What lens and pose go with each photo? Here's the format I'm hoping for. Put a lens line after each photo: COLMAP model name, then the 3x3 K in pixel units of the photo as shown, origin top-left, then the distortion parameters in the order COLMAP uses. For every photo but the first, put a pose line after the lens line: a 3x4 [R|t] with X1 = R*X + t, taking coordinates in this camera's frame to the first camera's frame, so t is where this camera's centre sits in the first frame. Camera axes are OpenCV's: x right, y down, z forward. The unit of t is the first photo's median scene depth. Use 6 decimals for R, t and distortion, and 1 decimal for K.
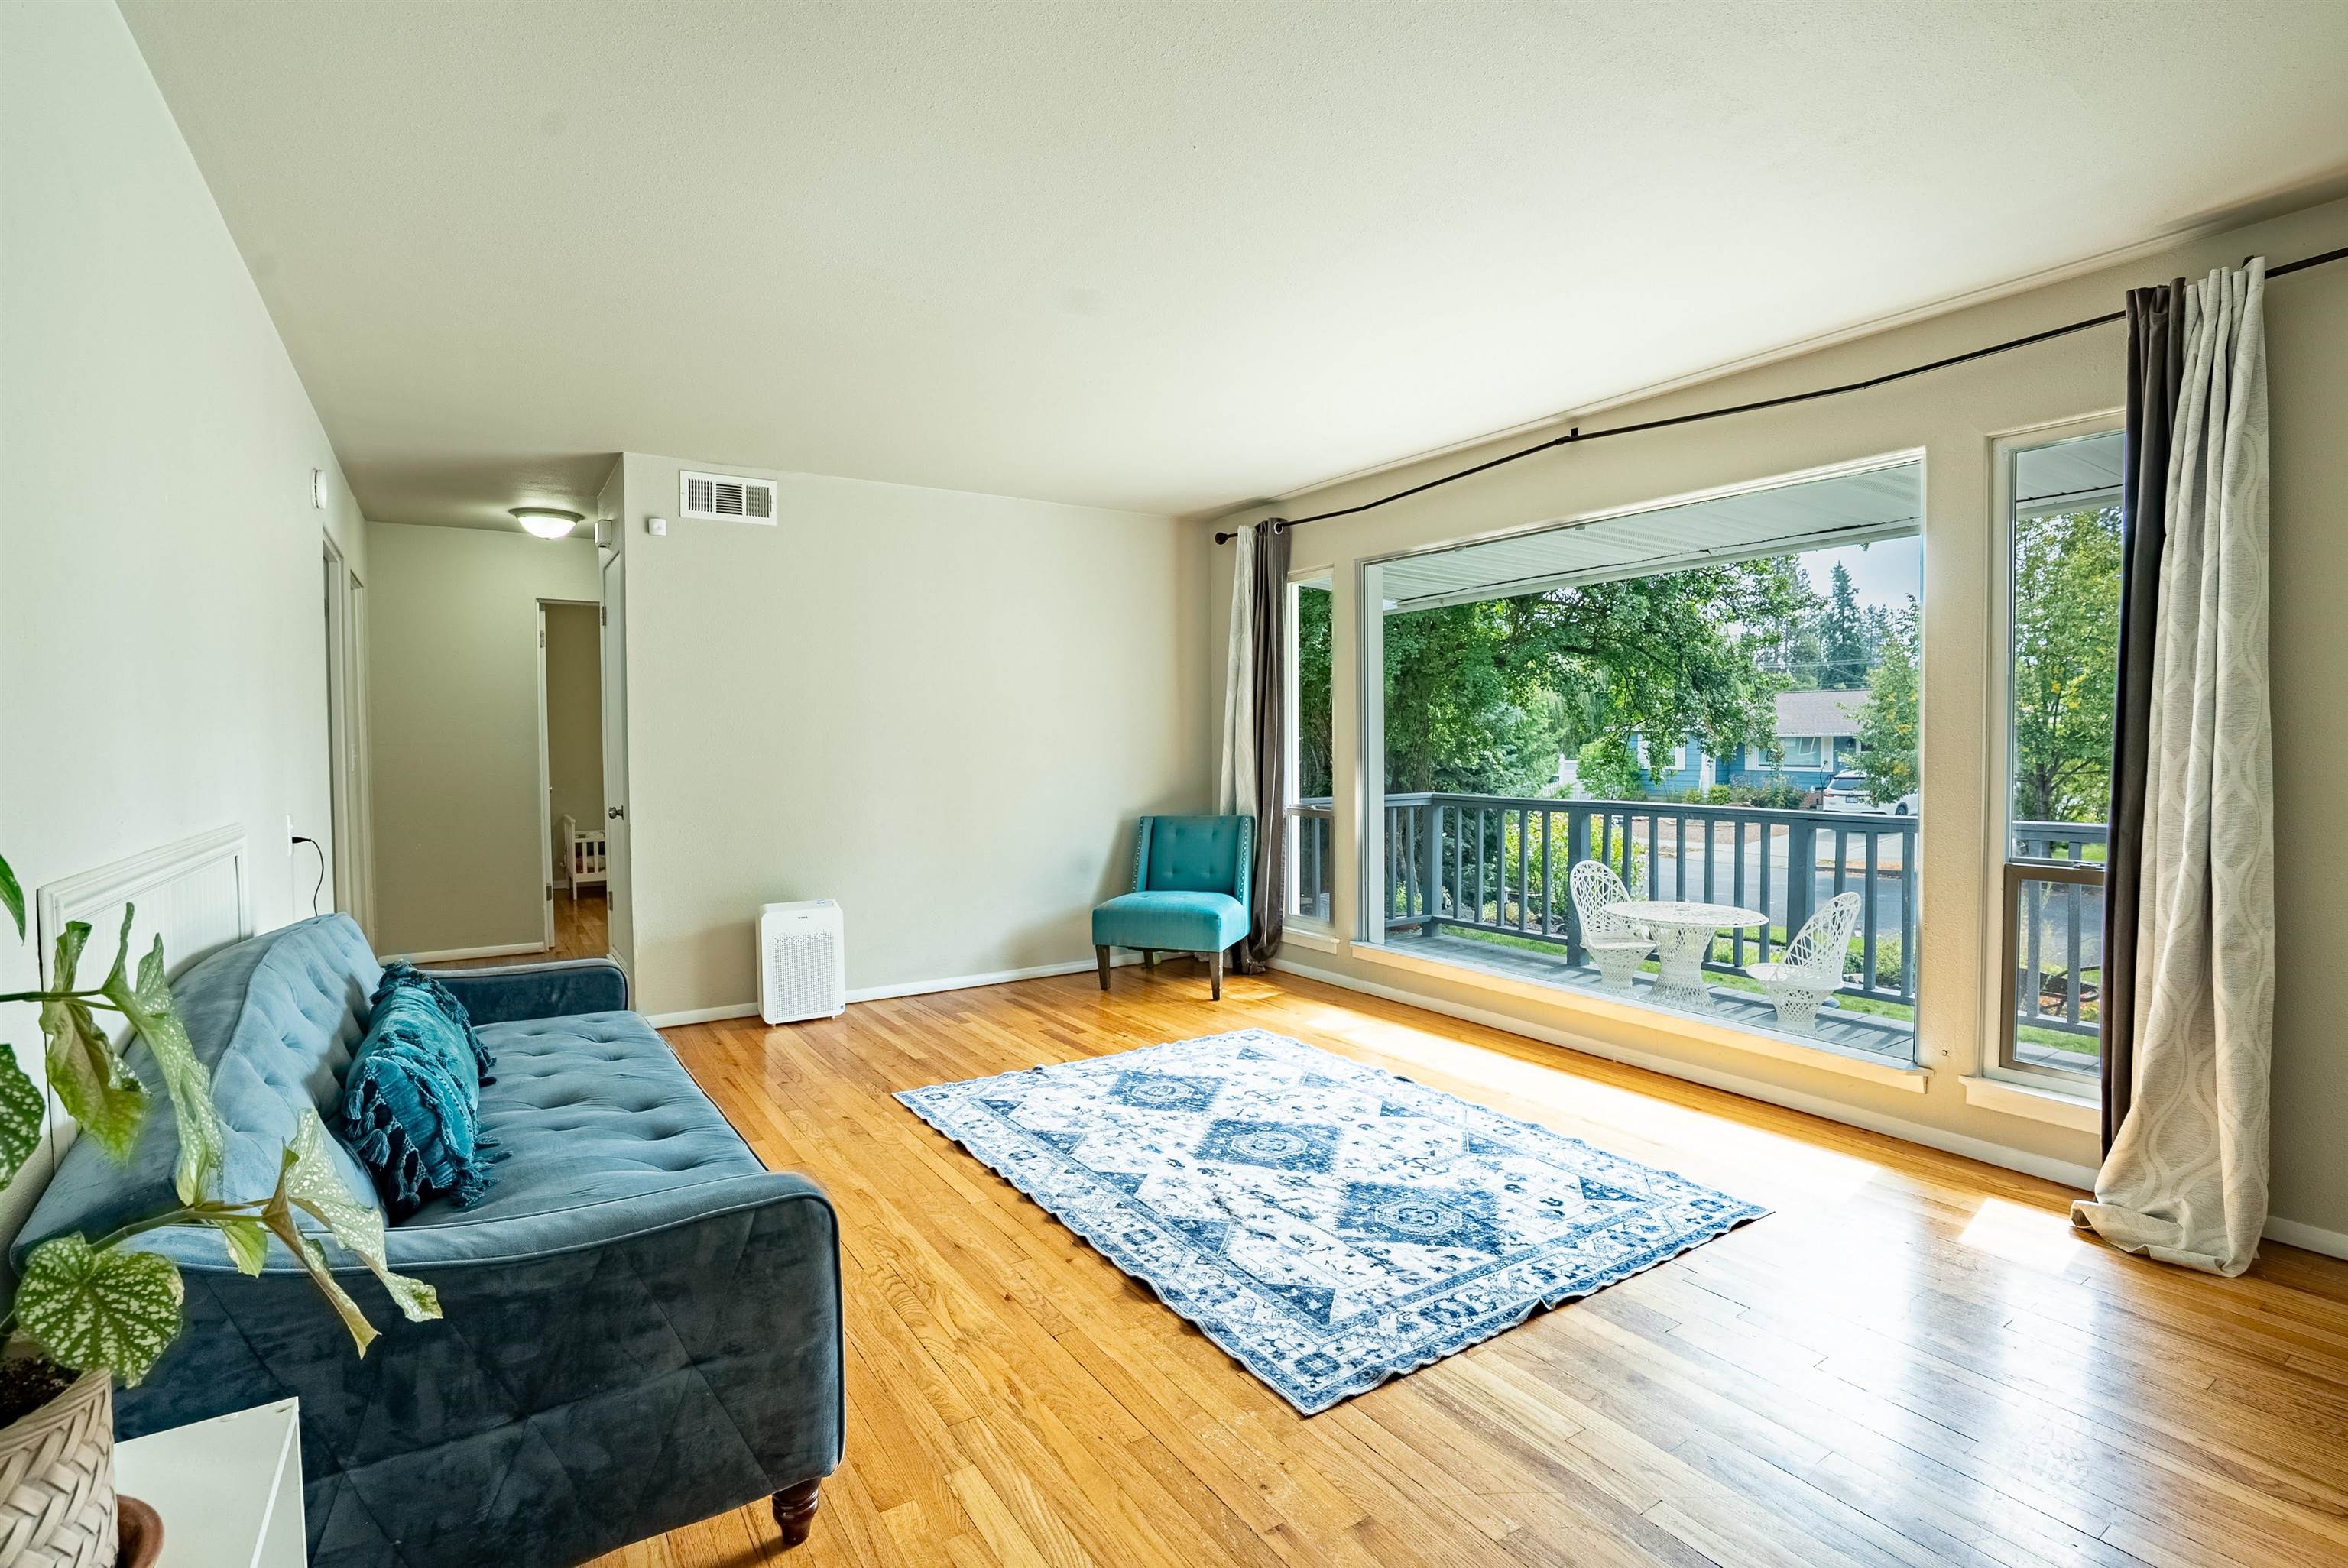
lens RADIAL K [[1118.7, 0, 1180.3], [0, 1118.7, 771.4], [0, 0, 1]] dist [-0.079775, 0.038597]
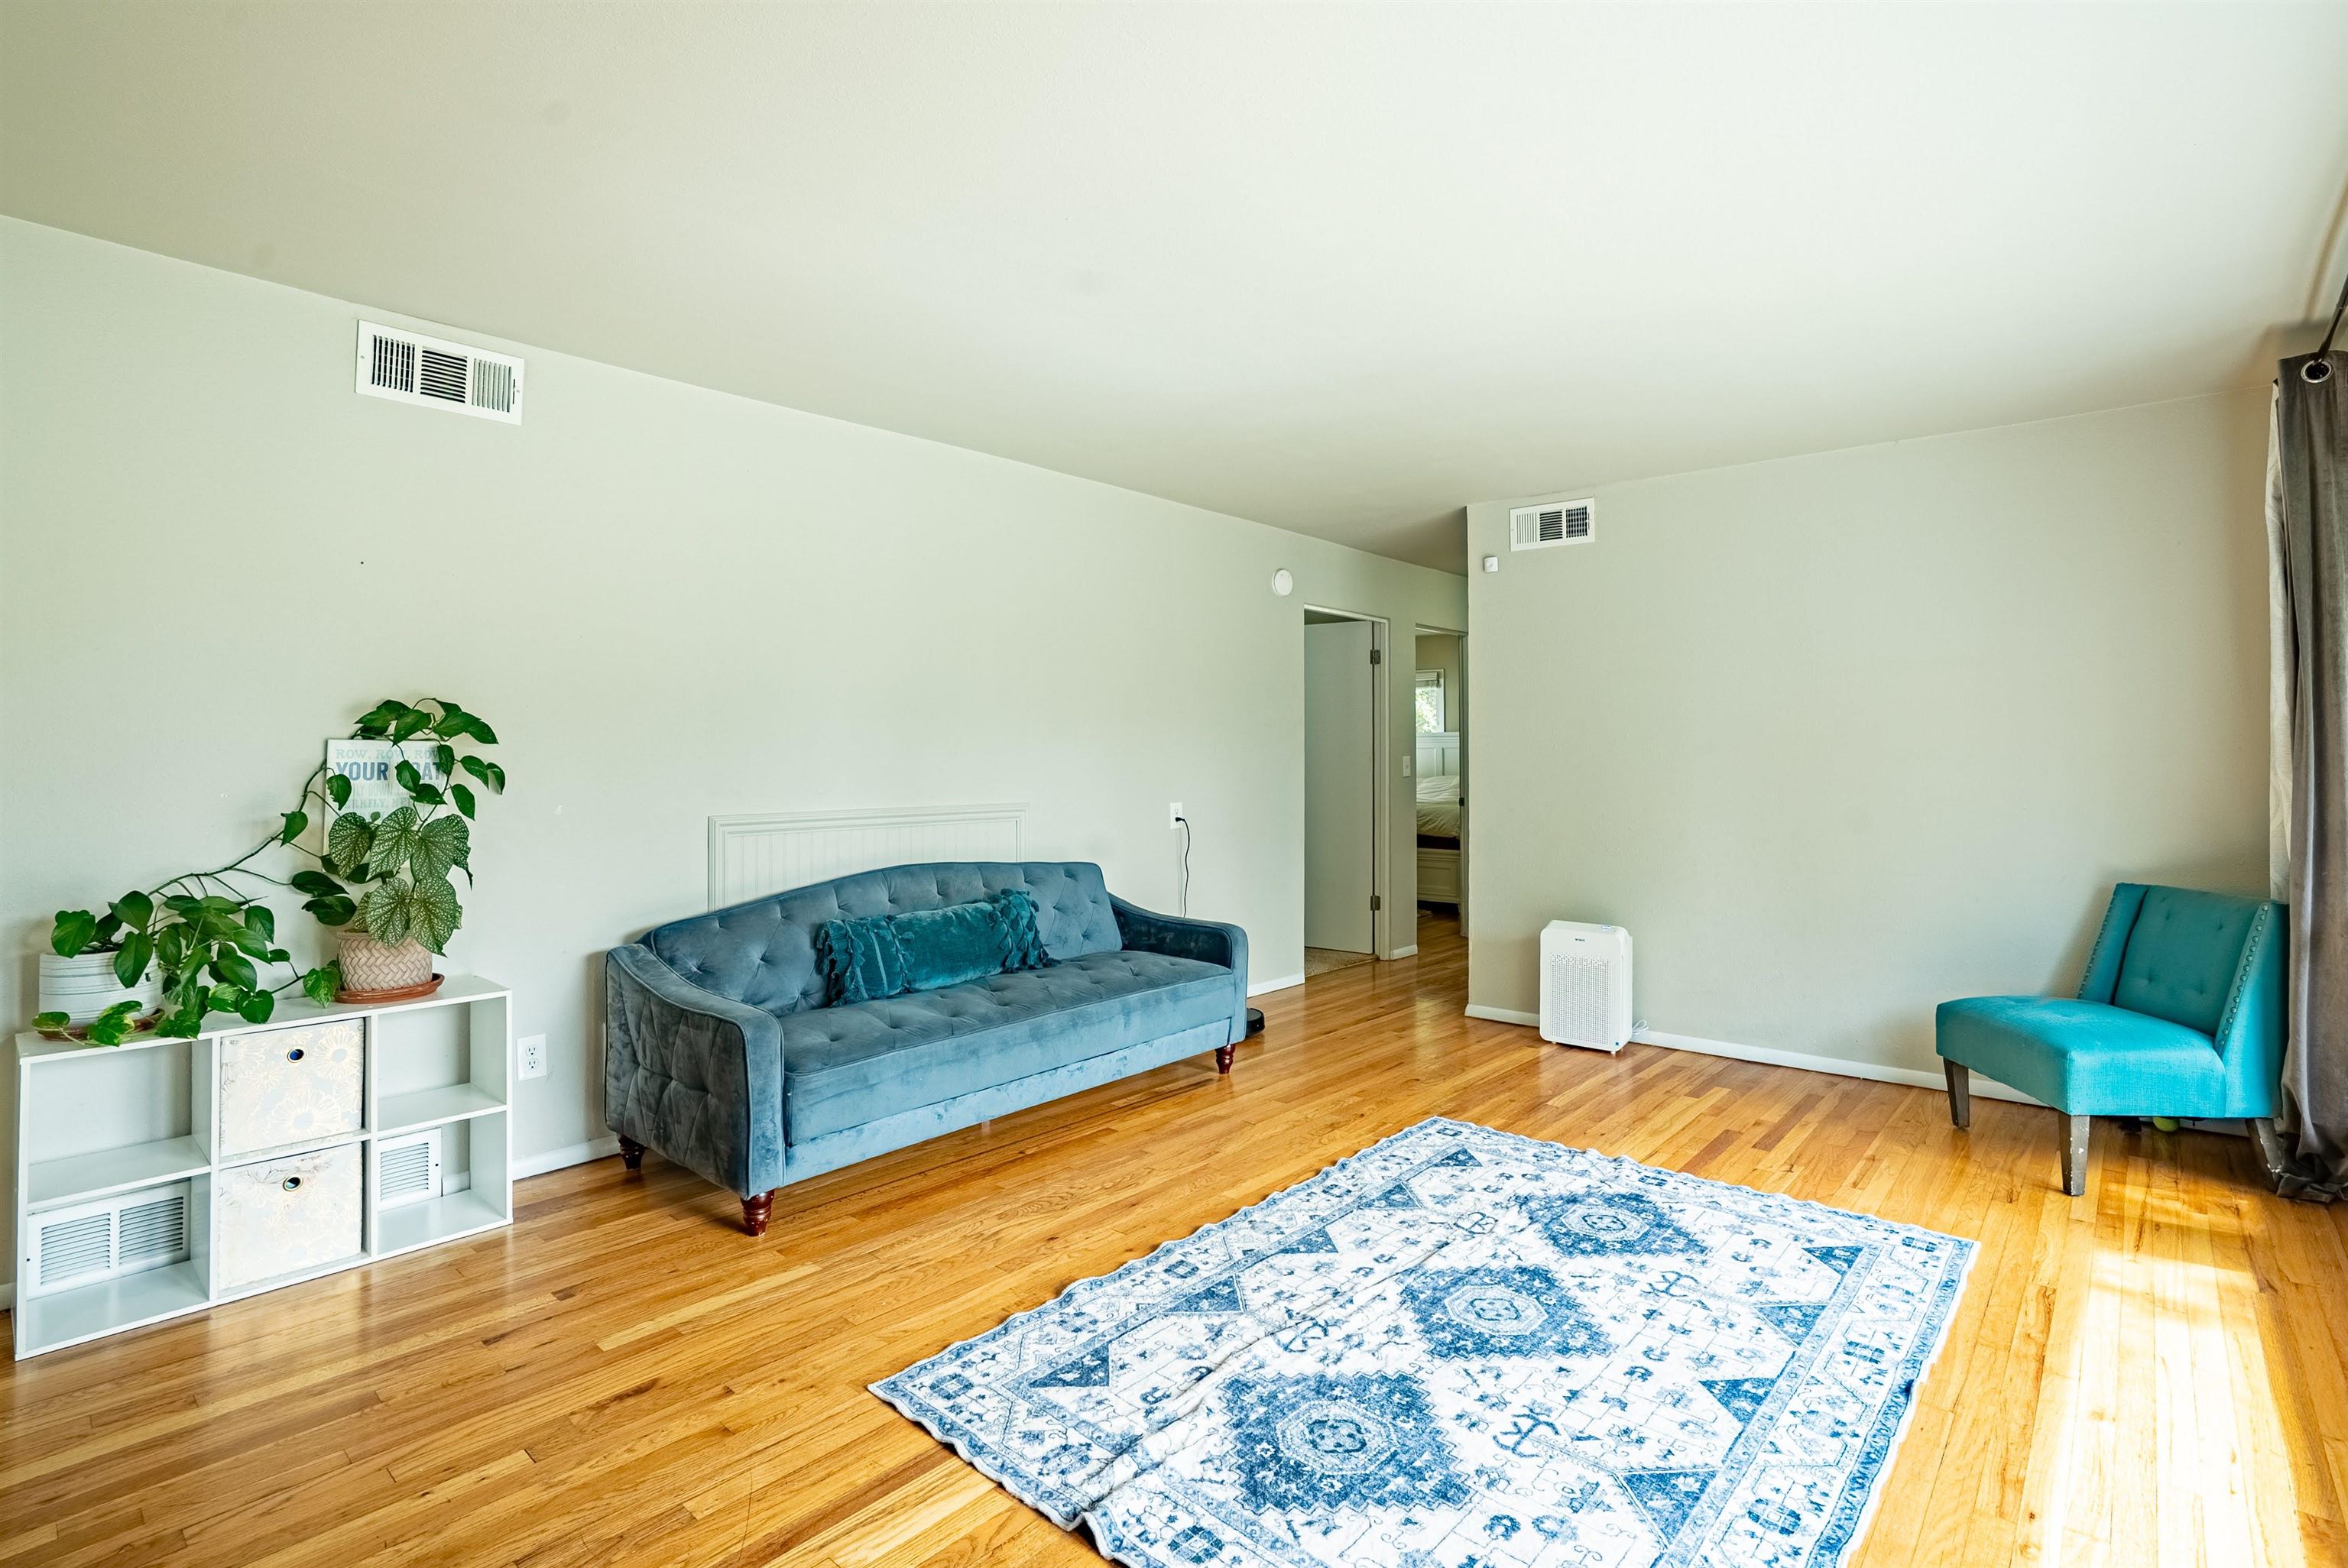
lens RADIAL K [[1101.8, 0, 1171.4], [0, 1101.8, 748.2], [0, 0, 1]] dist [-0.050743, 0.019916]
pose [[0.248494, 0.000454, -0.968633, 0.697103], [-0.023405, 0.999711, -0.005536, -0.033277], [0.968351, 0.024047, 0.248432, 0.560771]]
